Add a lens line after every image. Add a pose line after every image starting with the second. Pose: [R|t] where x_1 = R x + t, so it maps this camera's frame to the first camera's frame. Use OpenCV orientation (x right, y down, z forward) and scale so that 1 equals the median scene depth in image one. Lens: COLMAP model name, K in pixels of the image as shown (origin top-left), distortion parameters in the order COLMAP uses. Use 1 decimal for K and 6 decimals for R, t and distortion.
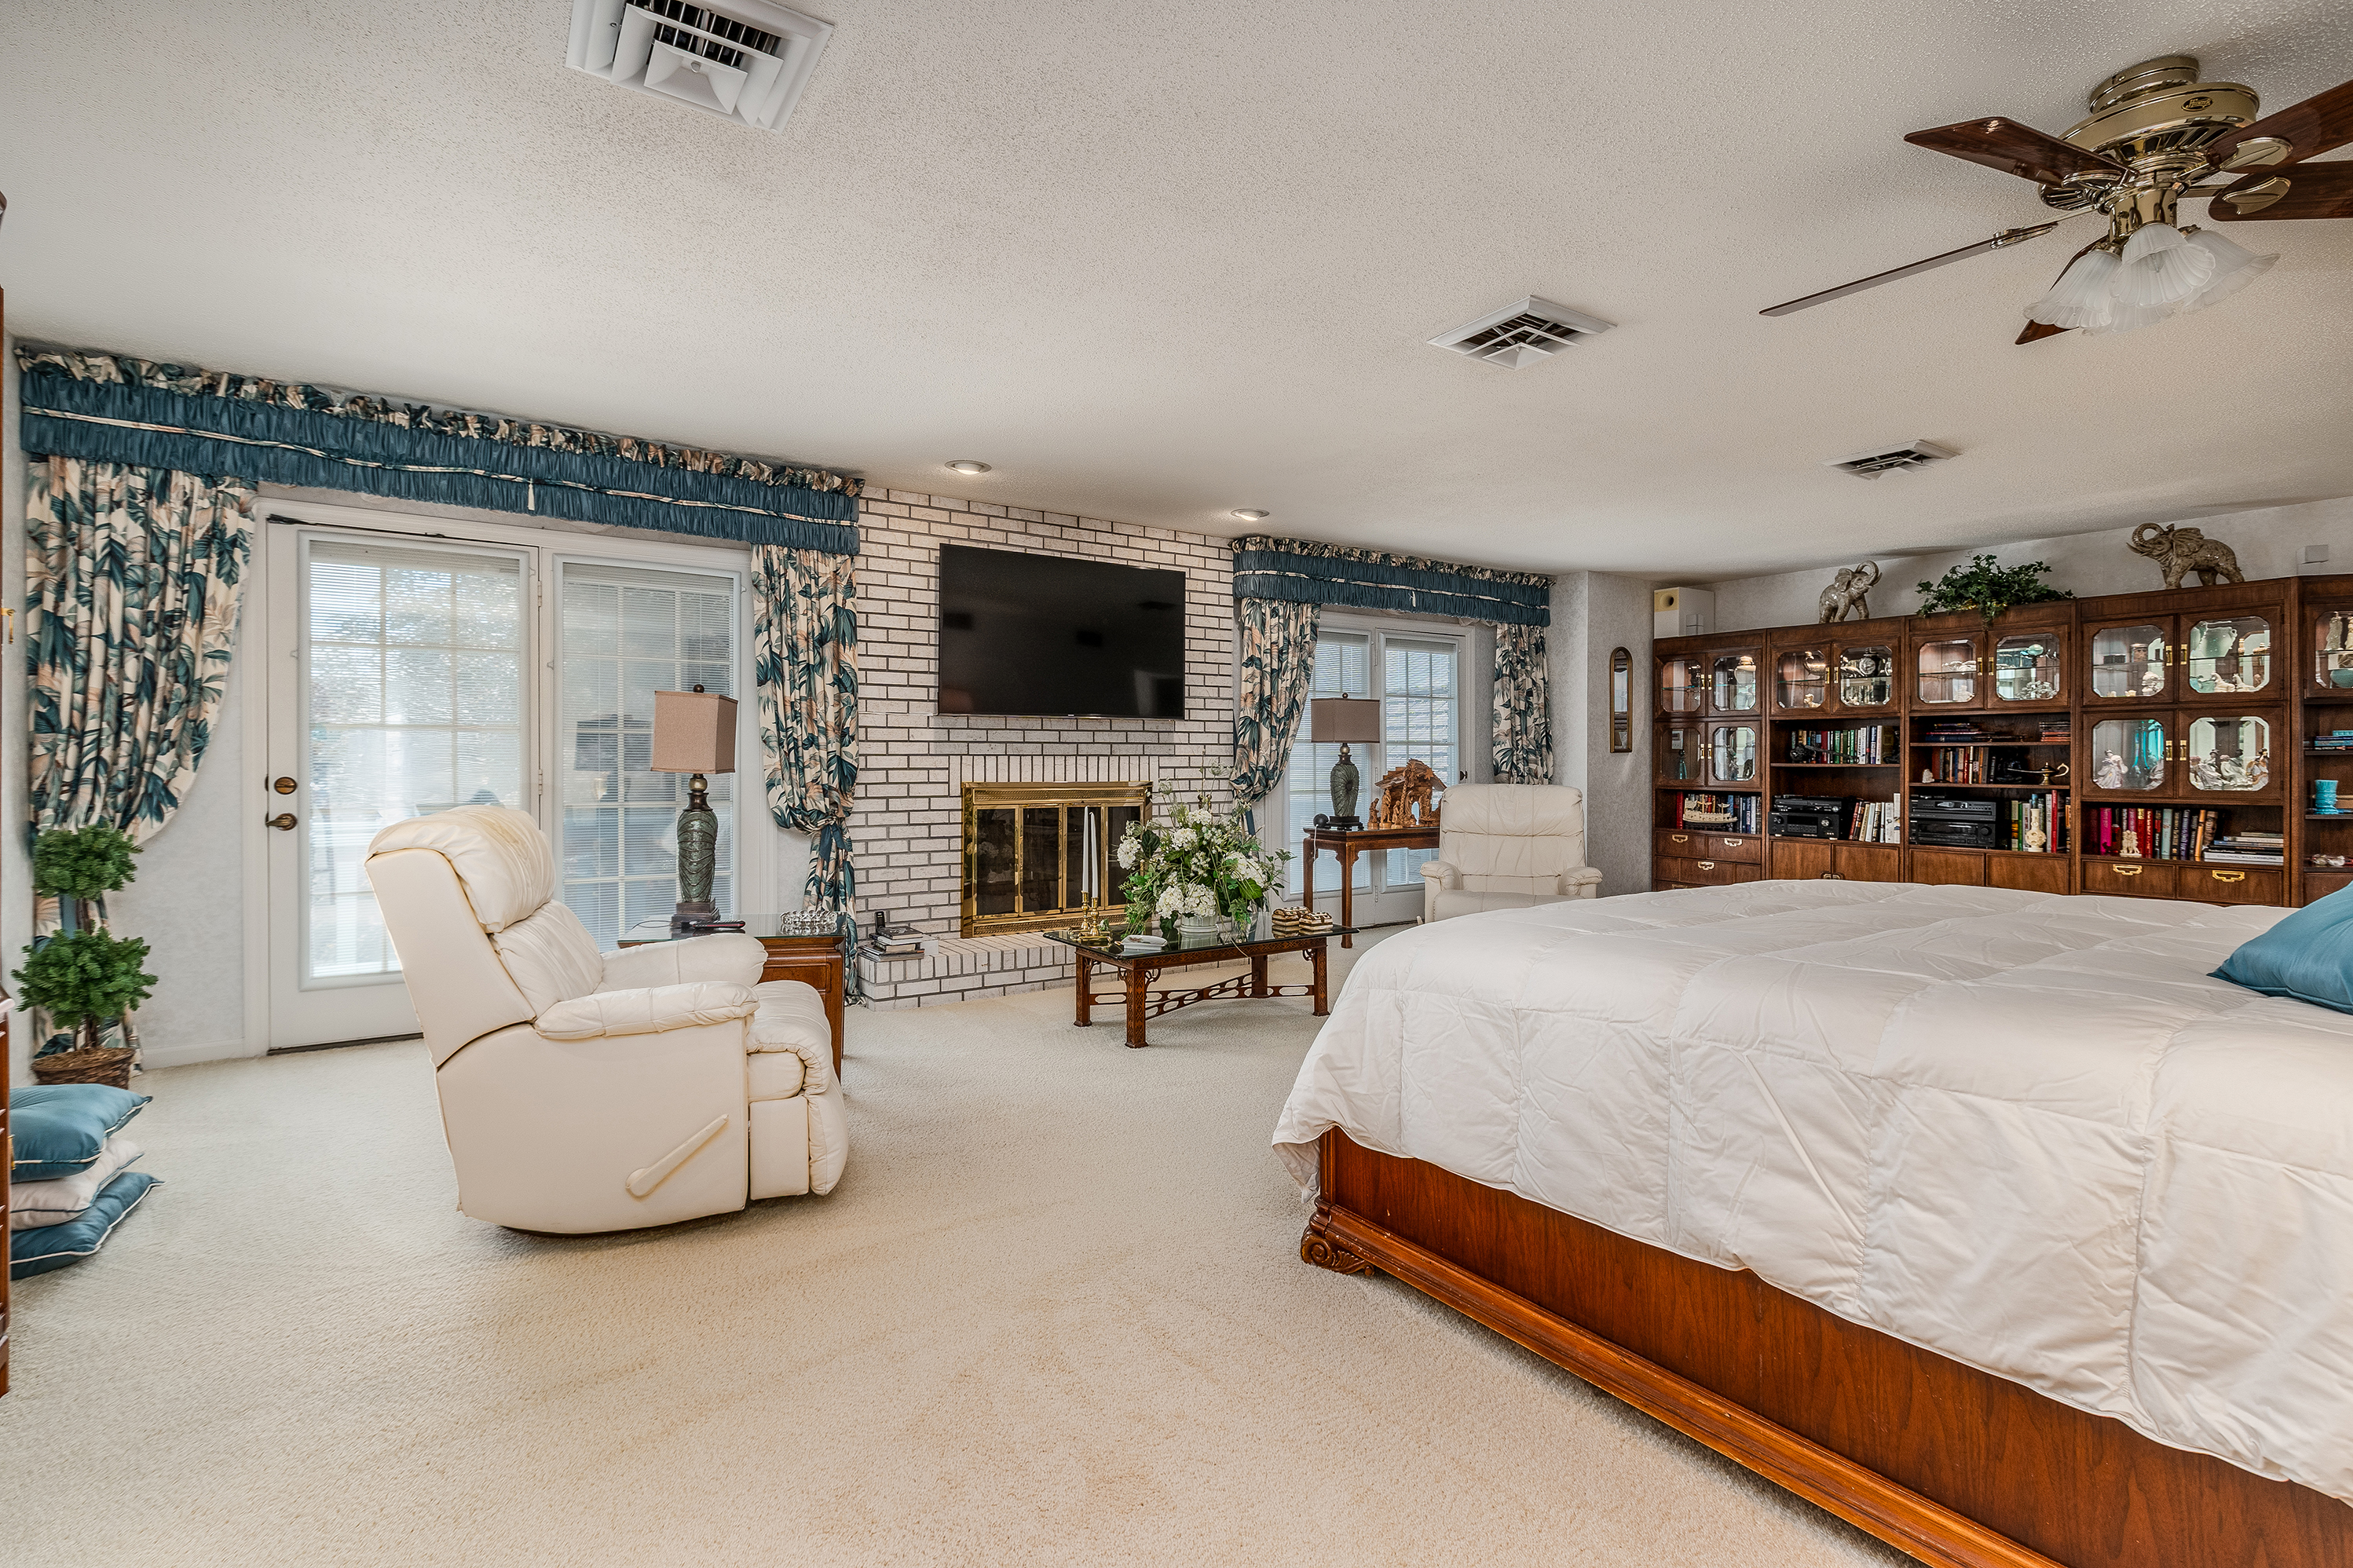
lens RADIAL K [[1077.2, 0, 1158.6], [0, 1077.2, 765.7], [0, 0, 1]] dist [-0.001177, 0.000496]
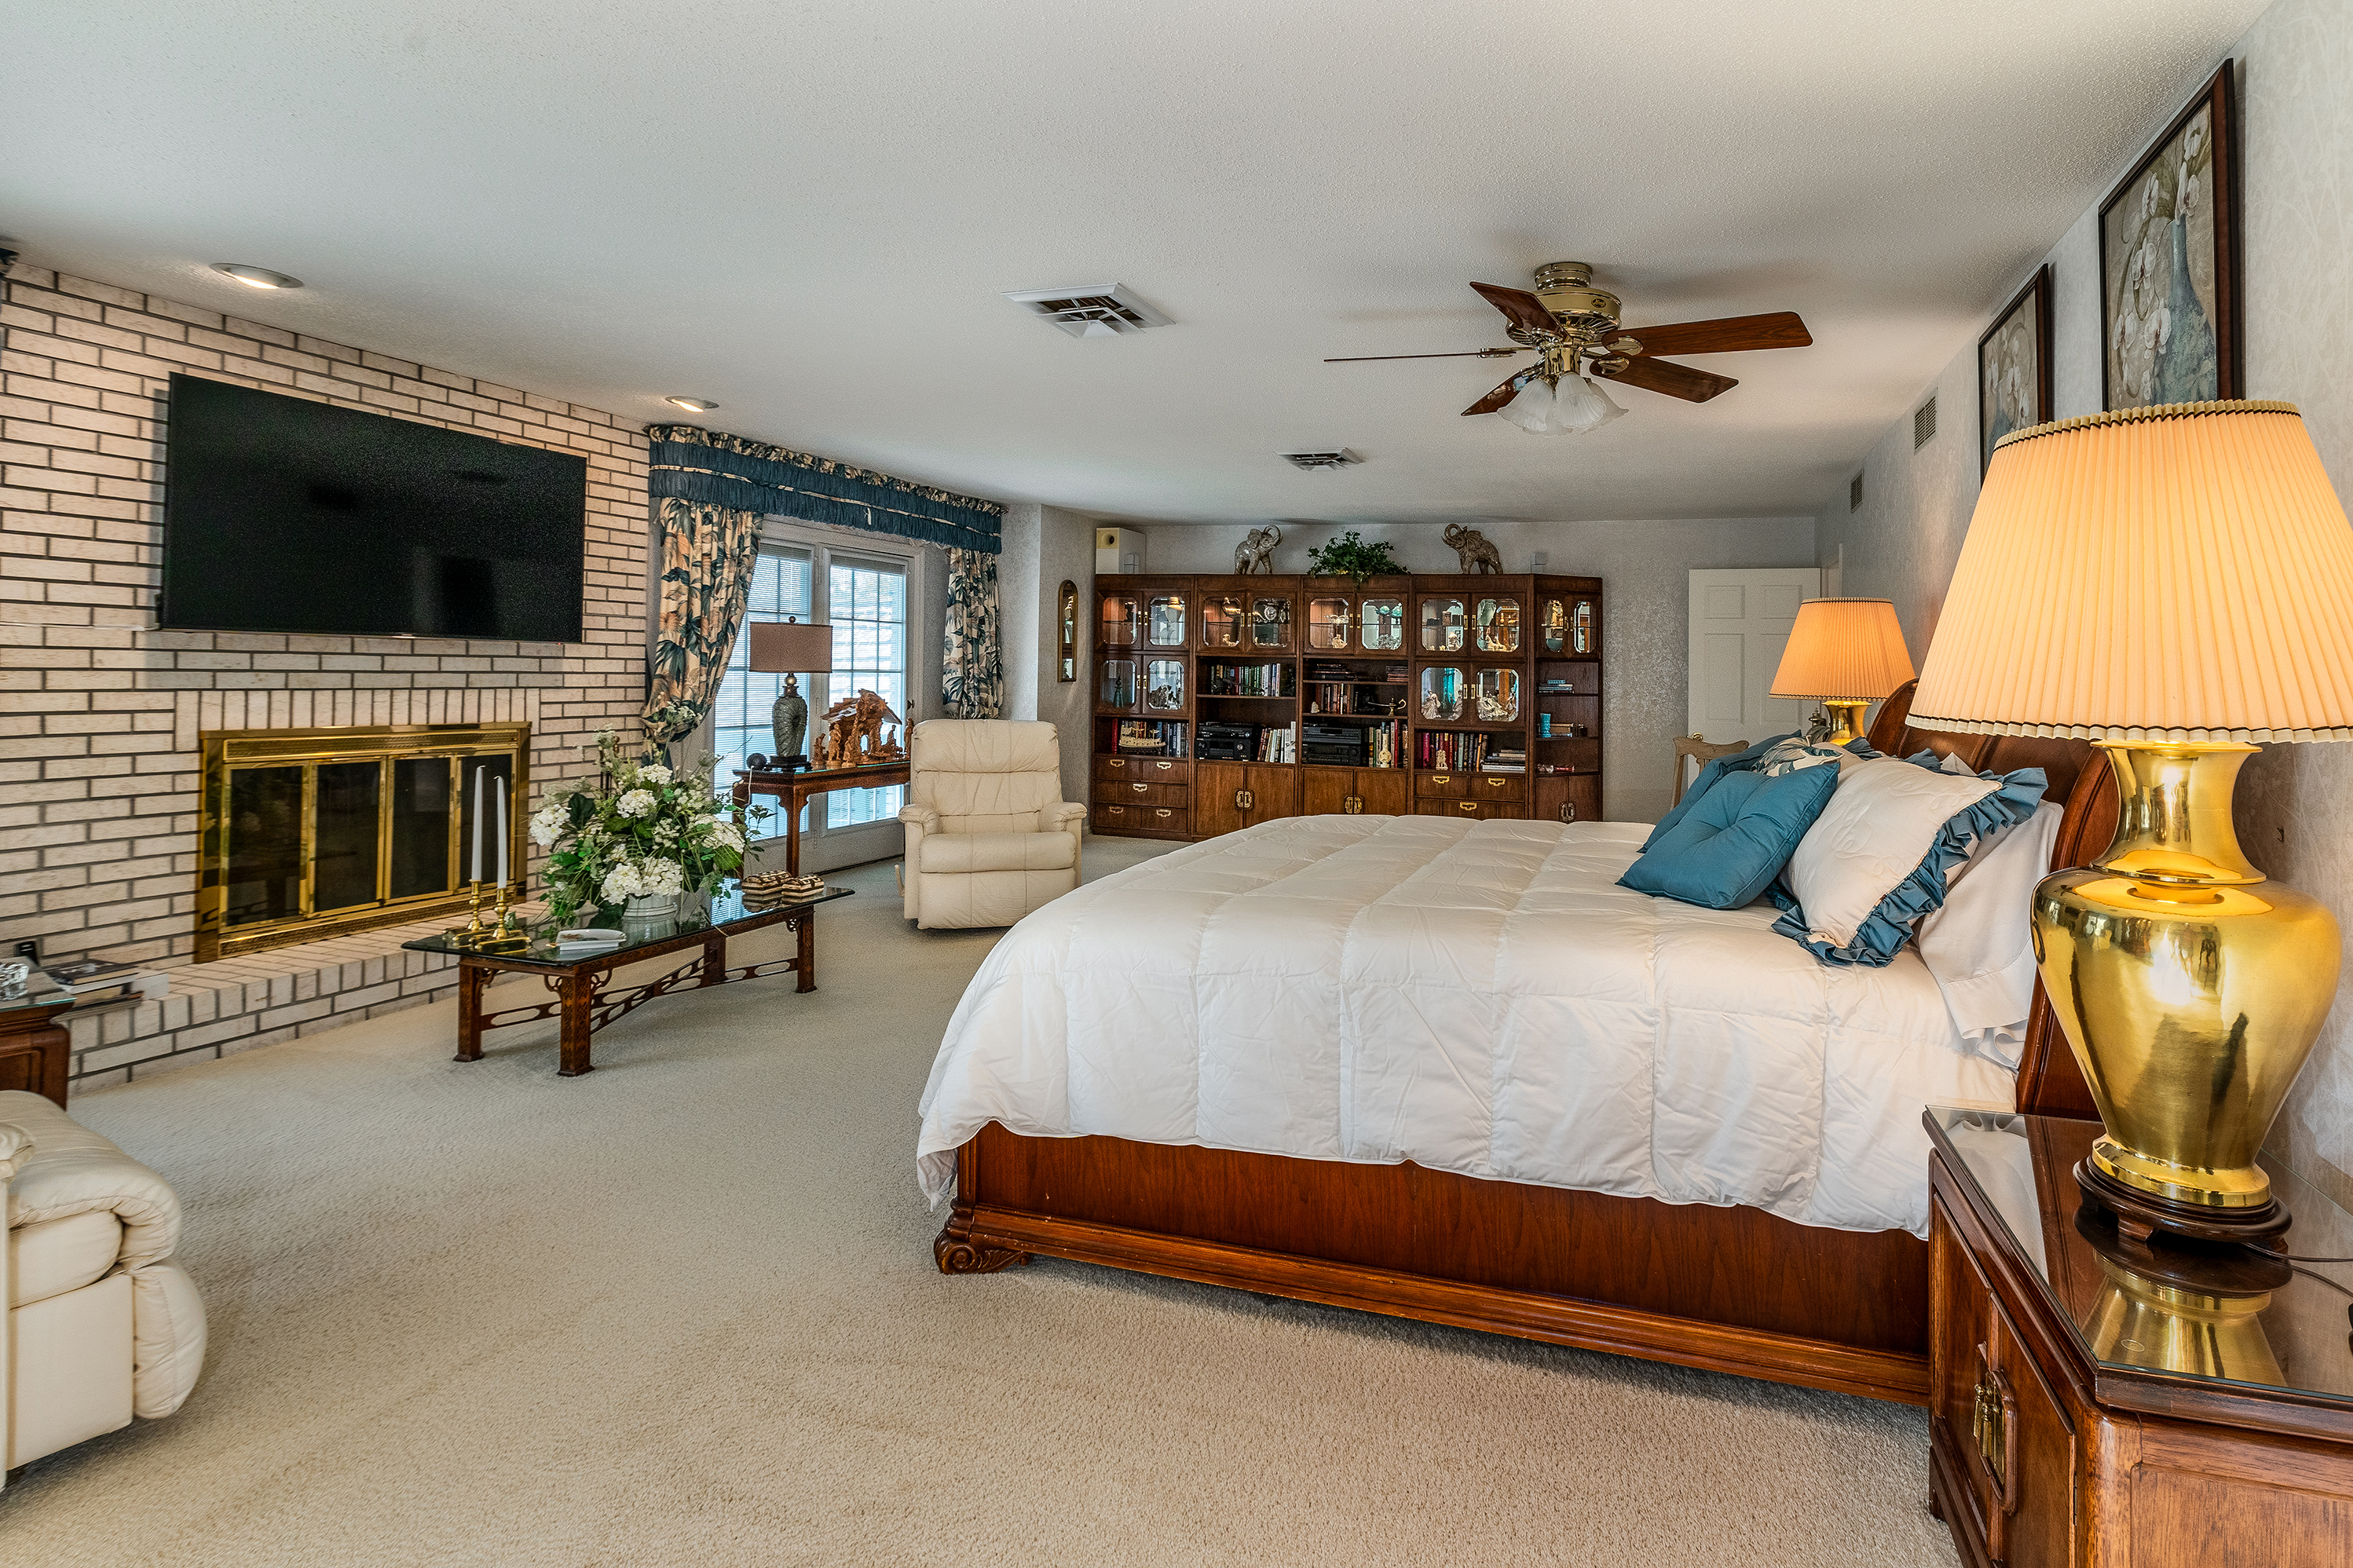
lens RADIAL K [[1118.1, 0, 1338.0], [0, 1118.1, 664.2], [0, 0, 1]] dist [-0.001130, -0.000671]
pose [[0.766749, 0.016676, 0.641730, -0.099840], [-0.009250, 0.999846, -0.014930, -0.025762], [-0.641880, 0.005511, 0.766785, 0.011332]]
